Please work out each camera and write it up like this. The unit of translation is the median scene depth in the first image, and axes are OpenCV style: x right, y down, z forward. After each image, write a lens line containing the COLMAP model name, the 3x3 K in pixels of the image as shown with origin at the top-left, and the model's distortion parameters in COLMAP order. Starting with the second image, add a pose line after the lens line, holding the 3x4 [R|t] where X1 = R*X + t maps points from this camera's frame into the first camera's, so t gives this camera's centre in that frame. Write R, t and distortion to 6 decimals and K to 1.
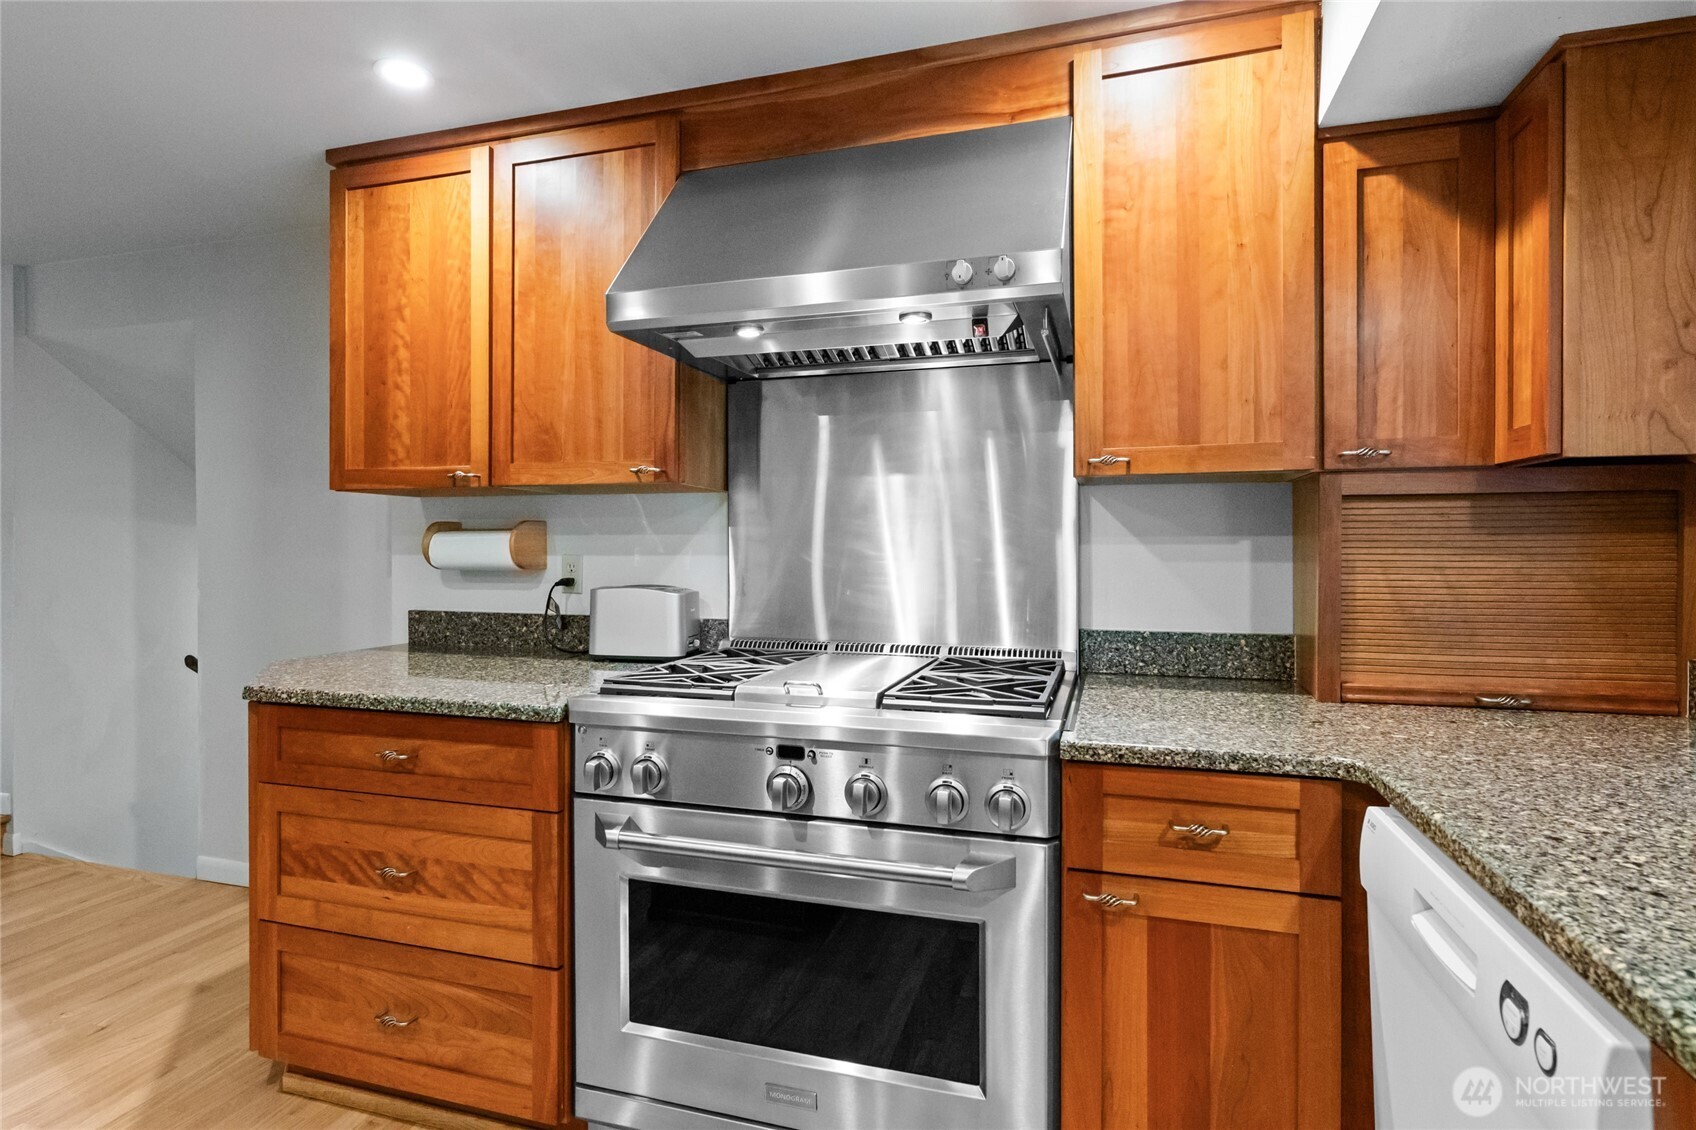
lens RADIAL K [[849.1, 0, 851.4], [0, 849.1, 548.3], [0, 0, 1]] dist [-0.000822, 0.000062]
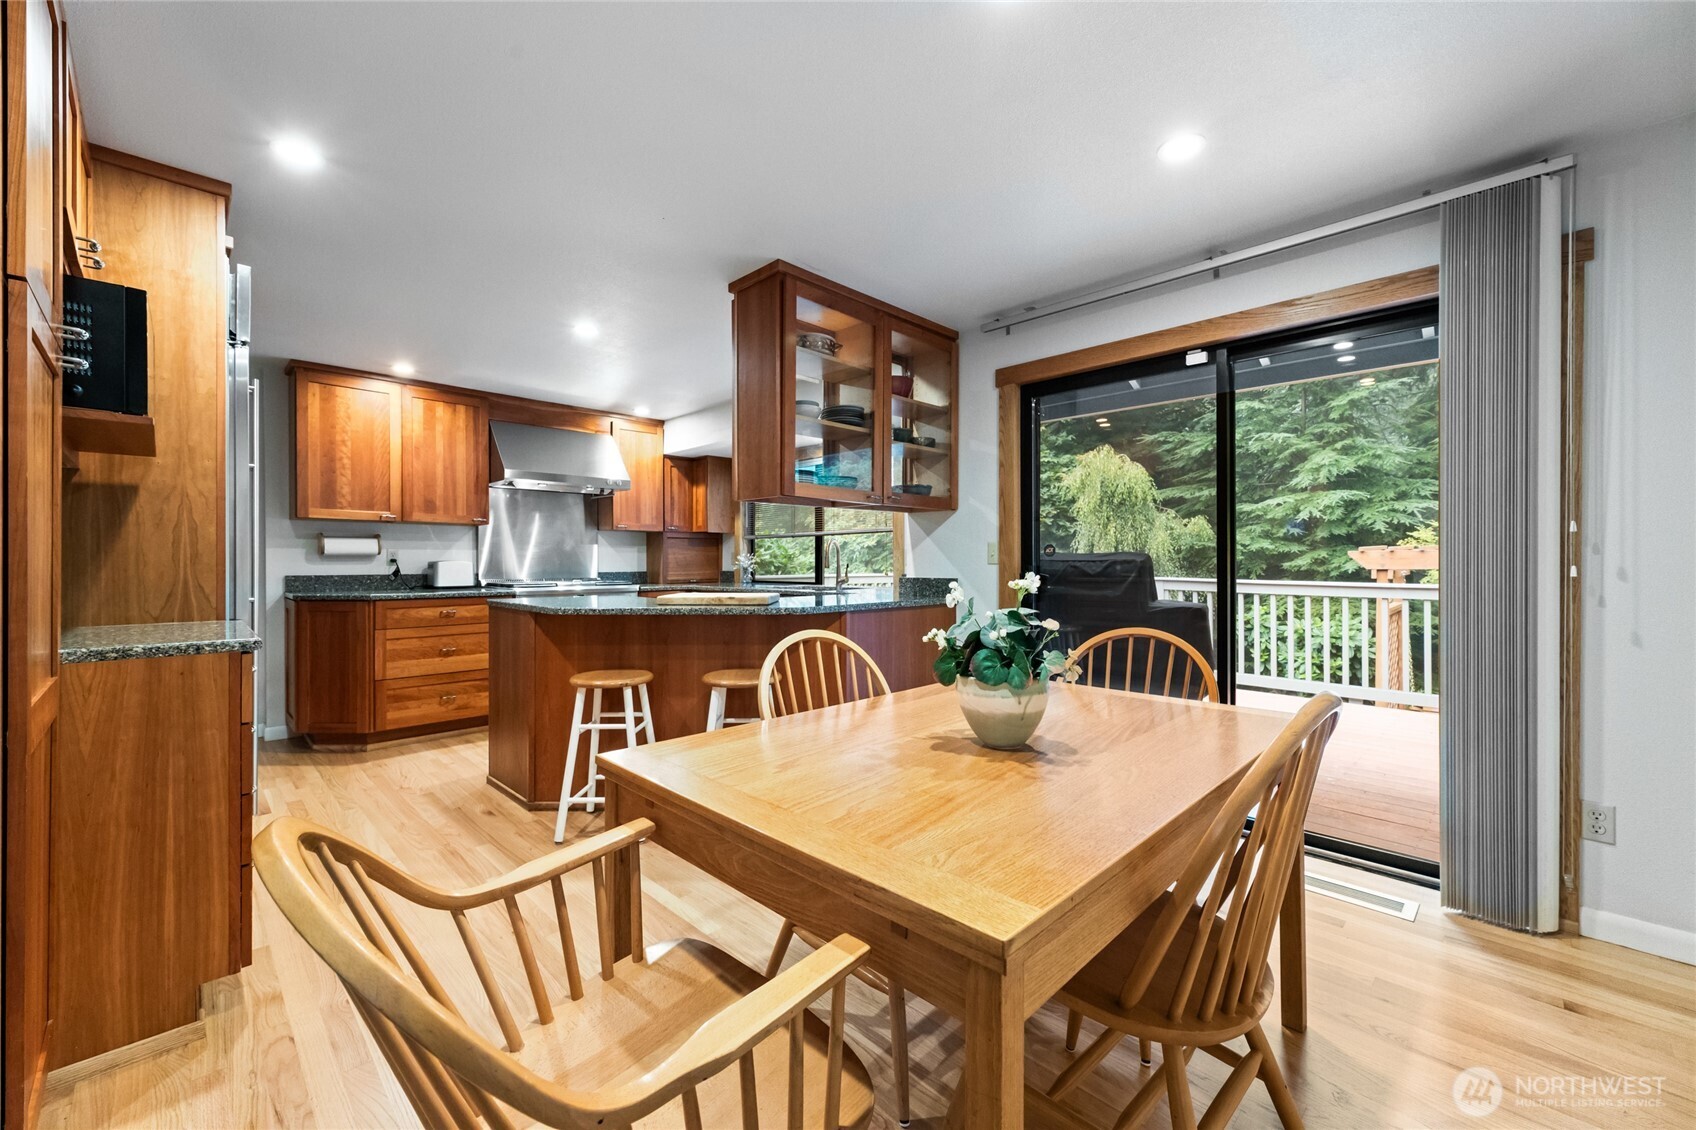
lens RADIAL K [[669.3, 0, 842.4], [0, 669.3, 562.1], [0, 0, 1]] dist [0.000569, 0.000027]
pose [[0.476360, -0.001329, 0.879249, -1.689701], [0.001112, 0.999999, 0.000910, 0.054294], [-0.879249, 0.000544, 0.476361, -1.209902]]
